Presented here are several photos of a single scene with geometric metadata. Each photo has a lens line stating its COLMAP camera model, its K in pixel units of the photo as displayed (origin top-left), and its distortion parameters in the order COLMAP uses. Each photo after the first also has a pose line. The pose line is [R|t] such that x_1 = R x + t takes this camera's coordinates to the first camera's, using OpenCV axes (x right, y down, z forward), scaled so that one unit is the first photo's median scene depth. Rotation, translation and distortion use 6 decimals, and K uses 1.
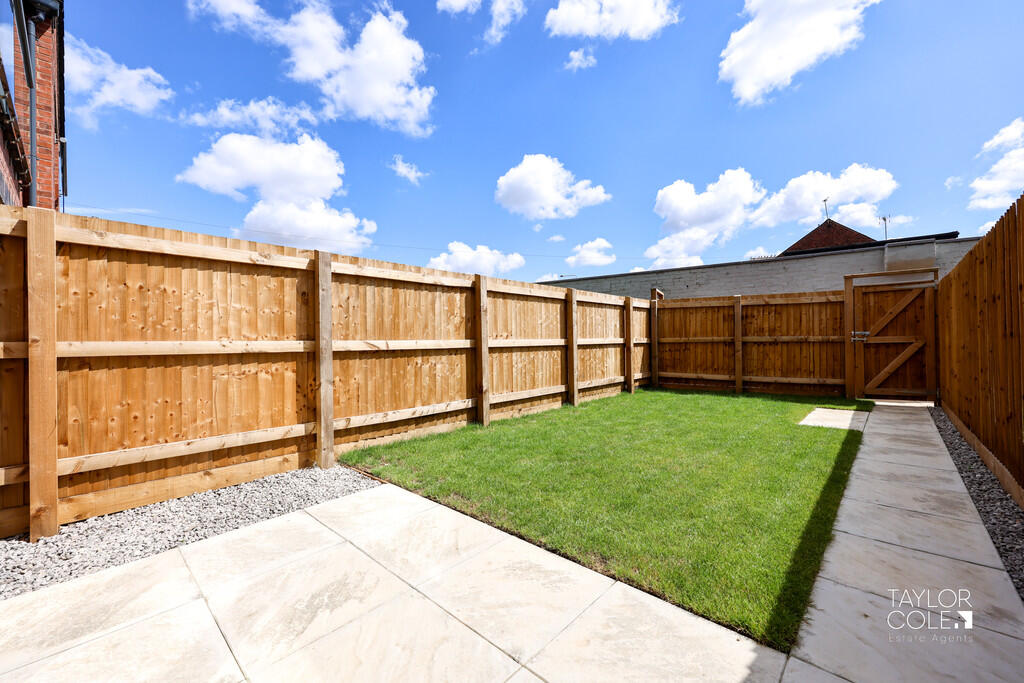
lens RADIAL K [[412.4, 0, 515.6], [0, 412.4, 334.1], [0, 0, 1]] dist [0.001349, 0.000233]
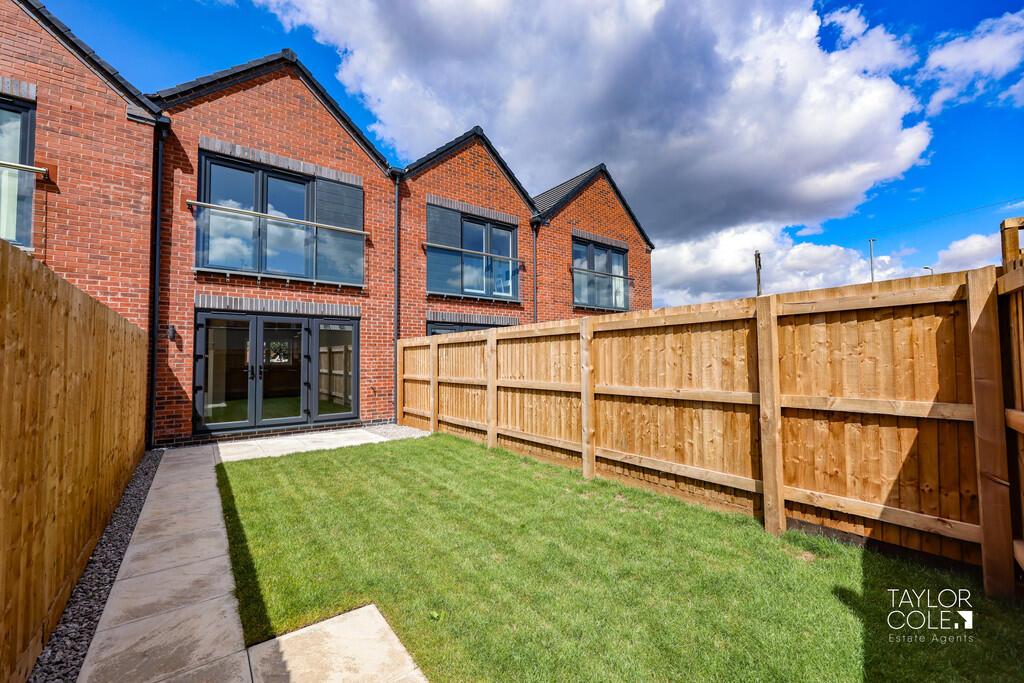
lens RADIAL K [[412.4, 0, 514.6], [0, 412.4, 346.4], [0, 0, 1]] dist [0.001349, 0.000233]
pose [[-0.159942, -0.077172, -0.984105, 0.956056], [-0.041868, 0.996573, -0.071345, 0.001094], [0.986238, 0.029791, -0.162625, 1.039531]]
